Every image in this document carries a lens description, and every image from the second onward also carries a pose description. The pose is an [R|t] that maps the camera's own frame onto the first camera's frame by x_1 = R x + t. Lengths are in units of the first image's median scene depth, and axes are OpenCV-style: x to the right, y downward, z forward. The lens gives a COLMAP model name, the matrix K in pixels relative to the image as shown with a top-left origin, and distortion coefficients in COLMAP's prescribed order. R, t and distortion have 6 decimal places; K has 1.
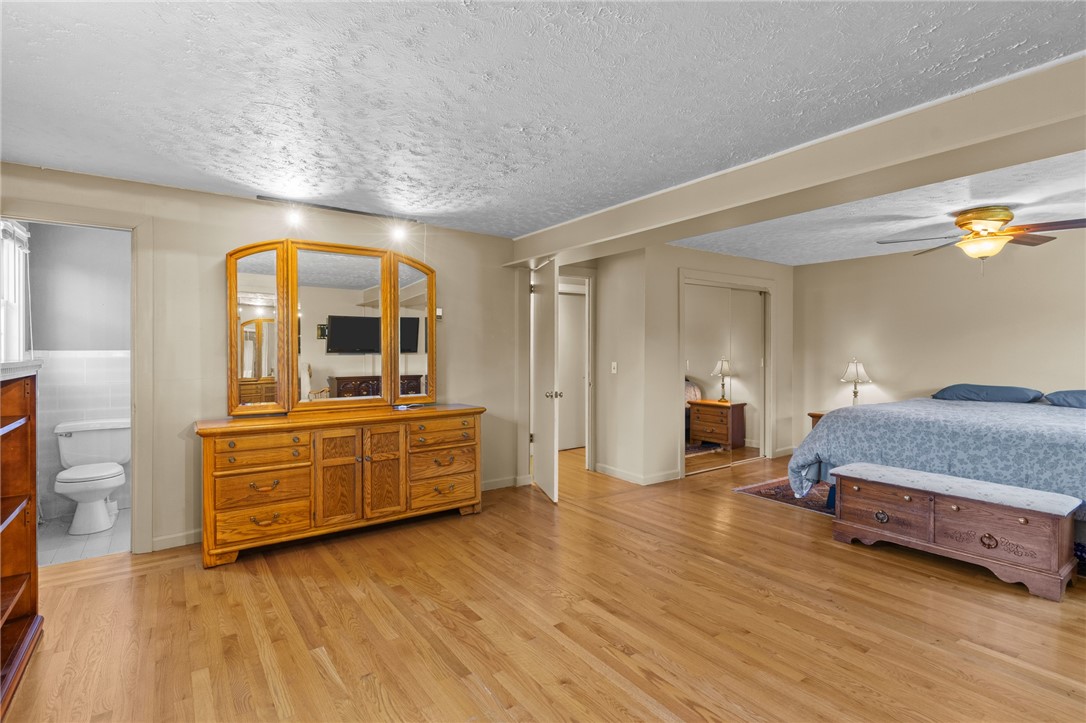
lens RADIAL K [[528.7, 0, 538.8], [0, 528.7, 342.7], [0, 0, 1]] dist [0.001441, 0.001067]
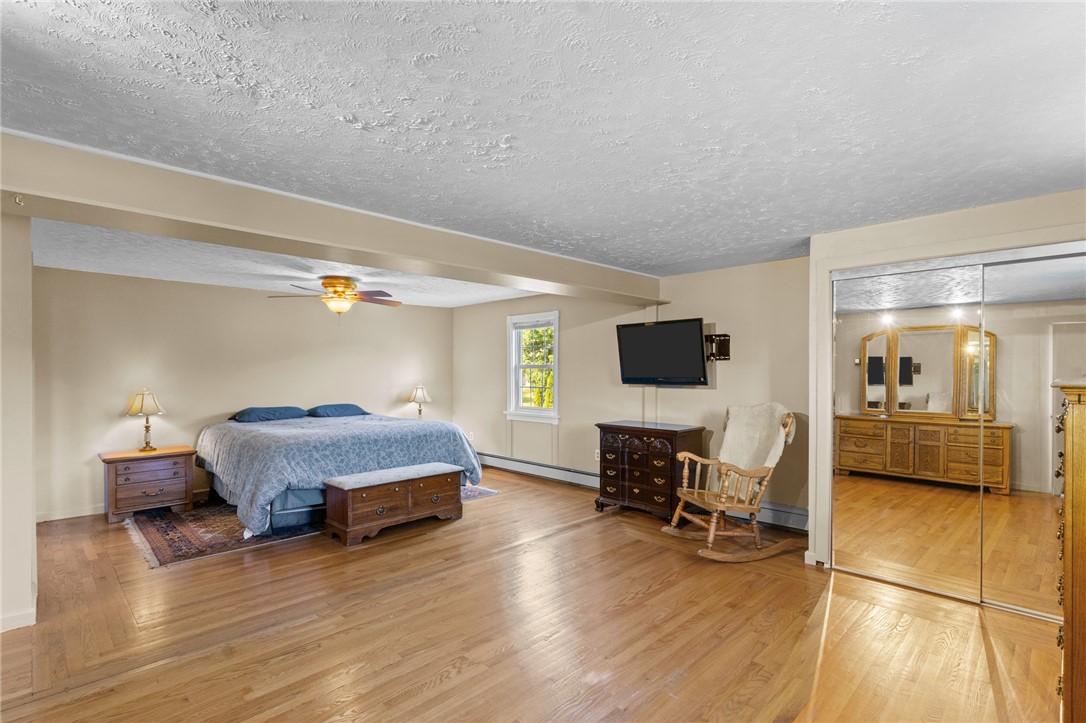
lens RADIAL K [[518.2, 0, 540.9], [0, 518.2, 364.6], [0, 0, 1]] dist [0.001482, 0.000607]
pose [[-0.165442, 0.011829, 0.986149, -0.655348], [-0.016171, 0.999761, -0.014705, -0.017034], [-0.986087, -0.018380, -0.165211, 0.797763]]
